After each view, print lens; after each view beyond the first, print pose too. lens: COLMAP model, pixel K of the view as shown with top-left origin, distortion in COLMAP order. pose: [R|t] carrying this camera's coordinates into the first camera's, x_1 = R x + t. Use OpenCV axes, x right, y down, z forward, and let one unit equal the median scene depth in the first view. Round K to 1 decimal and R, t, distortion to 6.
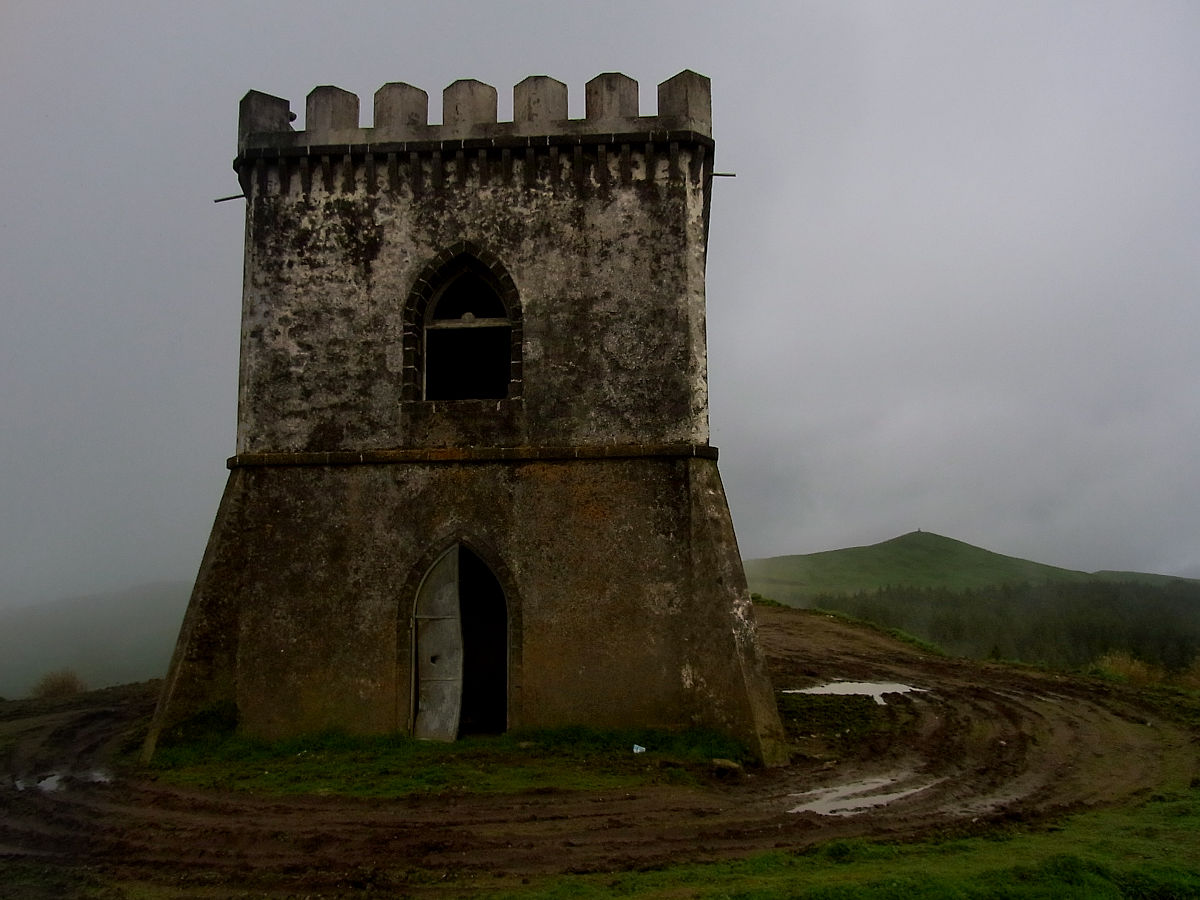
lens RADIAL K [[994.0, 0, 598.9], [0, 994.0, 457.4], [0, 0, 1]] dist [-0.077904, 0.031266]
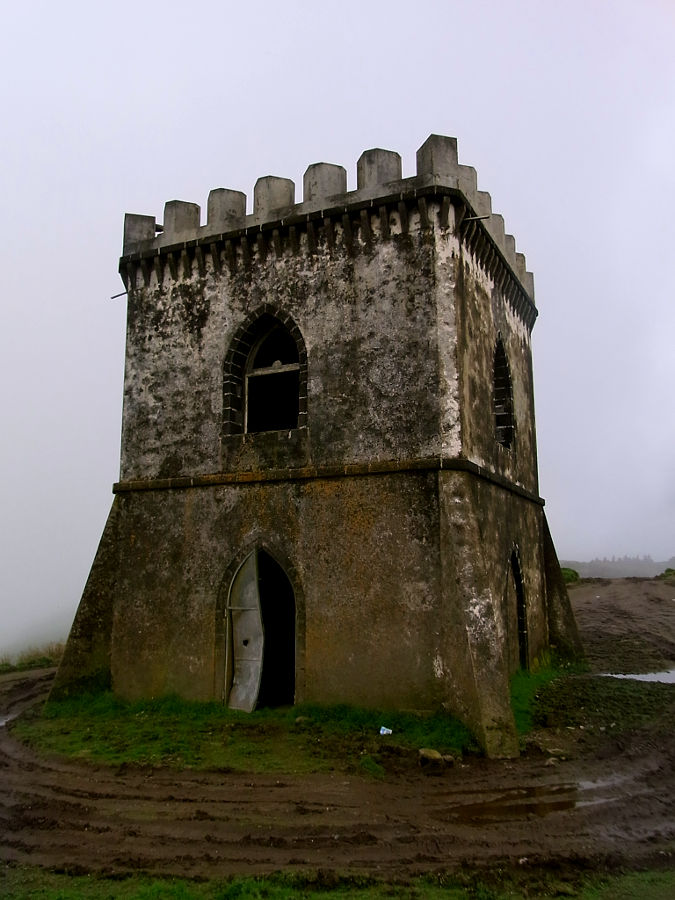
lens RADIAL K [[745.5, 0, 336.6], [0, 745.5, 443.0], [0, 0, 1]] dist [-0.077904, 0.031266]
pose [[0.932597, -0.058849, -0.356090, 0.279191], [0.044874, 0.997868, -0.047388, 0.004293], [0.358120, 0.028215, 0.933249, 0.168276]]
